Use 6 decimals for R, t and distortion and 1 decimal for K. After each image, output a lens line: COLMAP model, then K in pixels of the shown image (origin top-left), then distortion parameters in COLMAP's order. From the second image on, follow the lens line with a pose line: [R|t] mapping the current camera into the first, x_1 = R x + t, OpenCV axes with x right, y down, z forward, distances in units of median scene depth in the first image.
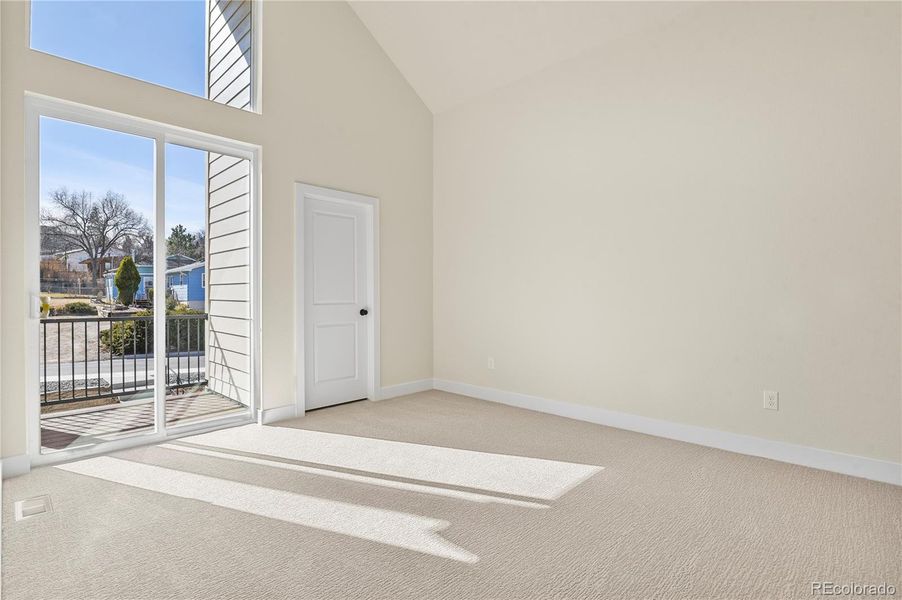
lens RADIAL K [[438.4, 0, 454.6], [0, 438.4, 299.7], [0, 0, 1]] dist [0.003240, -0.001729]
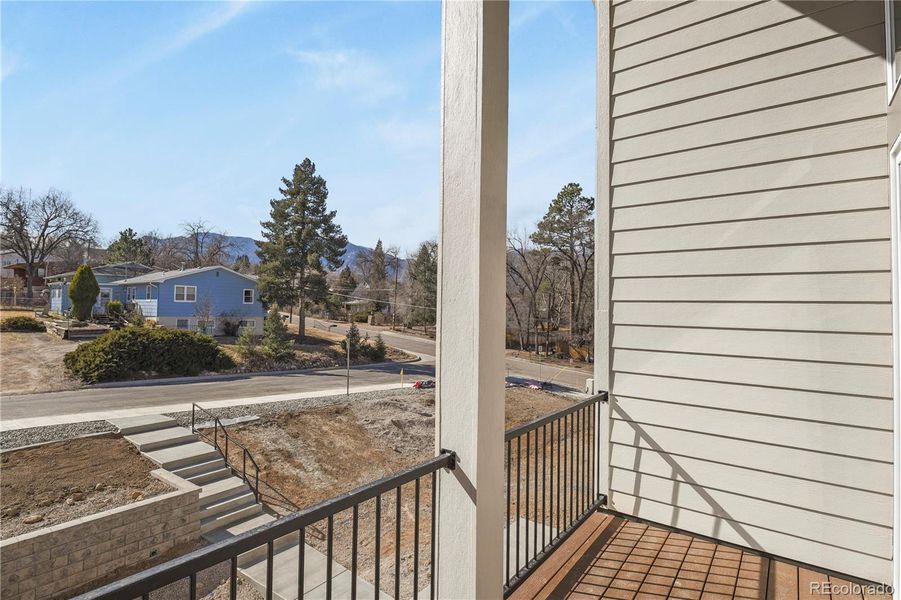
lens RADIAL K [[438.0, 0, 448.5], [0, 438.0, 297.9], [0, 0, 1]] dist [0.003240, -0.001729]
pose [[0.992660, 0.021143, 0.119077, -0.136655], [-0.016902, 0.999190, -0.036514, -0.012128], [-0.119753, 0.034233, 0.992213, 0.061359]]
